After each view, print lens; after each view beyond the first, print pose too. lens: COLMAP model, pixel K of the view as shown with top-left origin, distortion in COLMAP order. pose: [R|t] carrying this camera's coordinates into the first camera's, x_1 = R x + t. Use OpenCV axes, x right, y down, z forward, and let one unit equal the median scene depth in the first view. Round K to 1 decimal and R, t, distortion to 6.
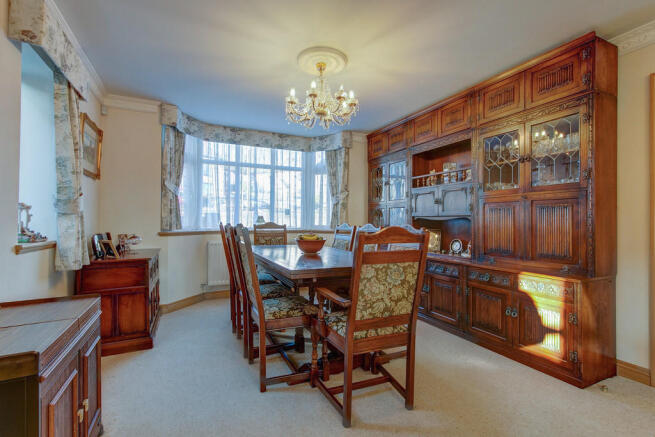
lens RADIAL K [[299.0, 0, 329.5], [0, 299.0, 220.6], [0, 0, 1]] dist [-0.000628, -0.000159]
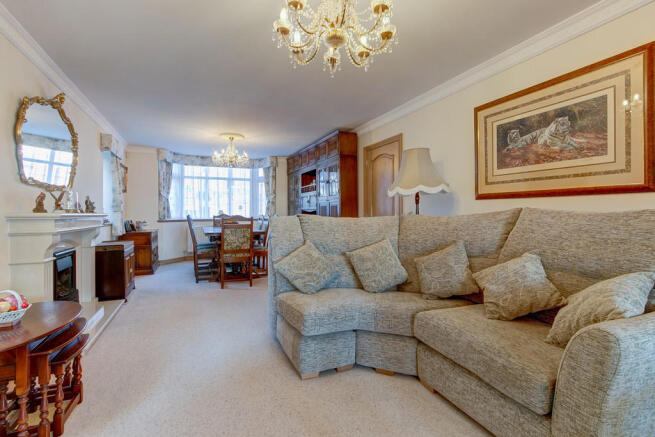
lens RADIAL K [[299.0, 0, 324.0], [0, 299.0, 214.4], [0, 0, 1]] dist [-0.000628, -0.000159]
pose [[0.999389, -0.009158, -0.033722, 0.428104], [0.009470, 0.999914, 0.009125, -0.002462], [0.033635, -0.009439, 0.999390, -0.667189]]
